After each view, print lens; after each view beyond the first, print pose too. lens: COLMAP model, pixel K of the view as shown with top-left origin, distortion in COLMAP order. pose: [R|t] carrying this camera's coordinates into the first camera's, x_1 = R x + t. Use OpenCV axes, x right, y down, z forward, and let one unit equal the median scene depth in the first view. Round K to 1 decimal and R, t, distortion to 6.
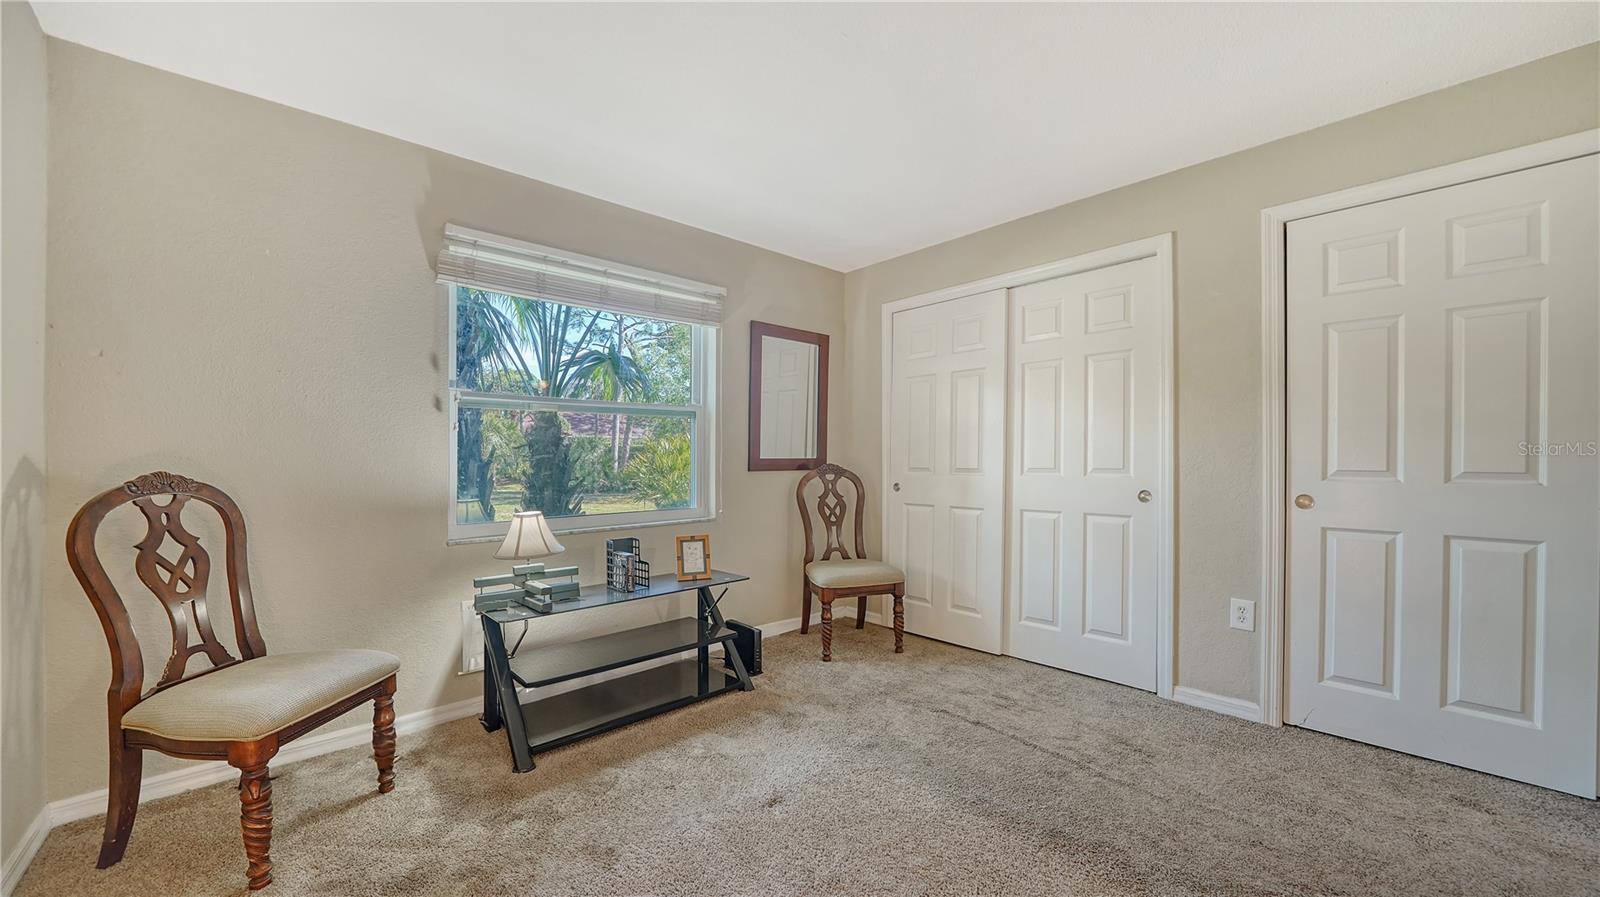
lens RADIAL K [[597.0, 0, 806.7], [0, 597.0, 454.9], [0, 0, 1]] dist [0.000671, -0.000044]
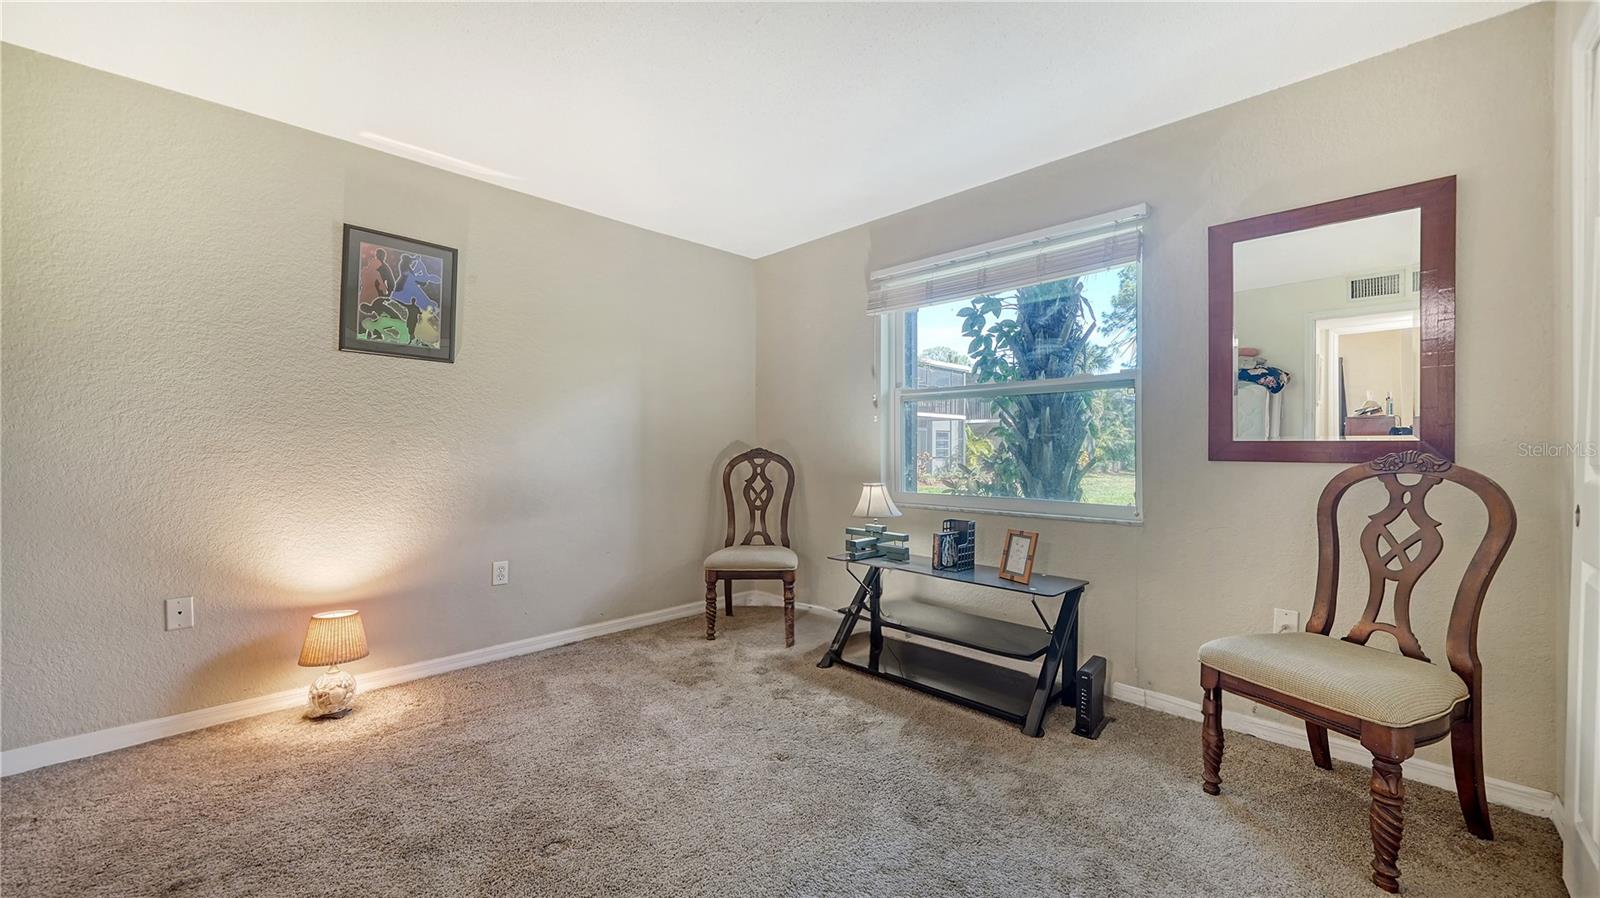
lens RADIAL K [[601.7, 0, 797.5], [0, 601.7, 448.2], [0, 0, 1]] dist [-0.012120, -0.000014]
pose [[0.040962, 0.012213, -0.999086, 0.967950], [0.010132, 0.999869, 0.012638, 0.003083], [0.999109, -0.010640, 0.040833, 0.939372]]
